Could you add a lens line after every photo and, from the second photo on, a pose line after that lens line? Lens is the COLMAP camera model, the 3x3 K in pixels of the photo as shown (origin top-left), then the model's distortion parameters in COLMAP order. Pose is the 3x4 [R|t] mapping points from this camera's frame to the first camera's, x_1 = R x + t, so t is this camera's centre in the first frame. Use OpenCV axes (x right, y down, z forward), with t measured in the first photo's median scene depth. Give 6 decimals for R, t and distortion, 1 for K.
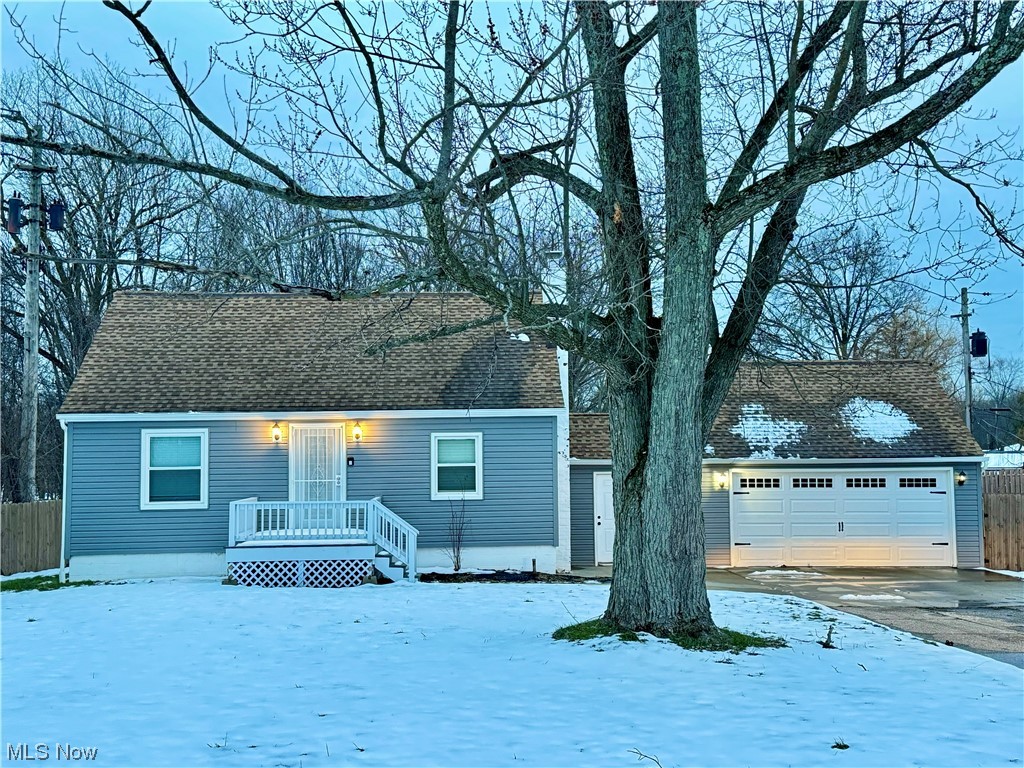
lens RADIAL K [[1261.5, 0, 512.7], [0, 1261.5, 382.5], [0, 0, 1]] dist [0.147374, 0.000000]
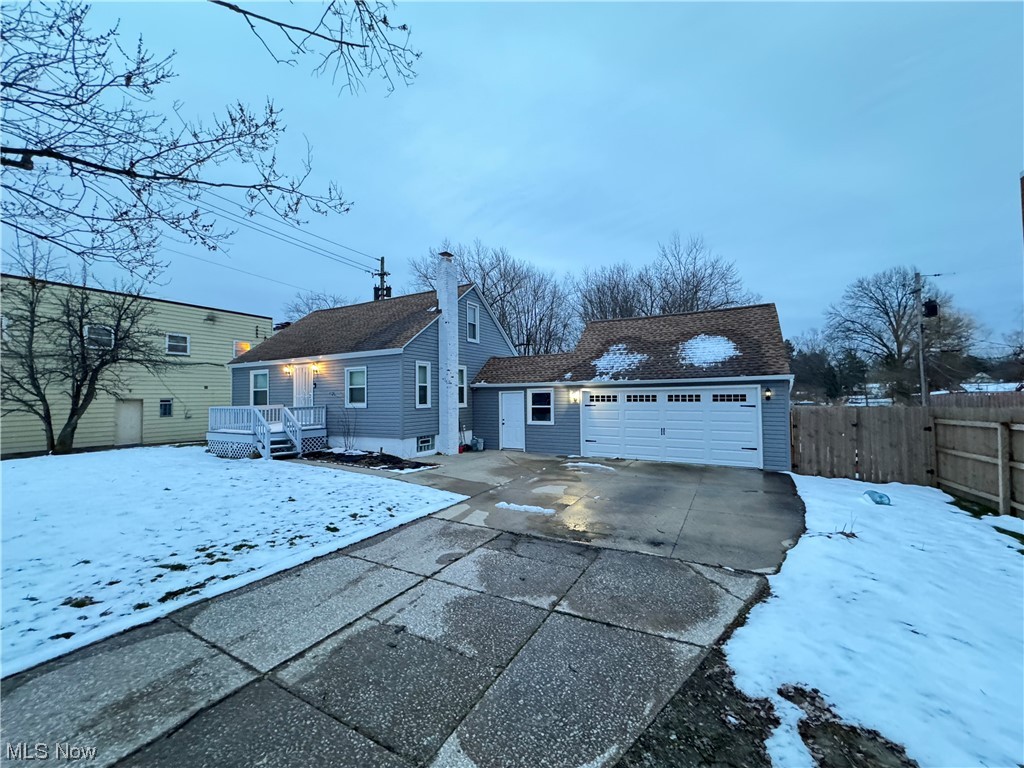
lens RADIAL K [[406.1, 0, 508.9], [0, 406.1, 387.0], [0, 0, 1]] dist [0.000582, -0.000157]
pose [[0.845623, -0.010671, -0.533674, 0.346128], [0.038182, 0.998448, 0.040536, 0.044419], [0.532414, -0.054655, 0.844718, 0.566975]]
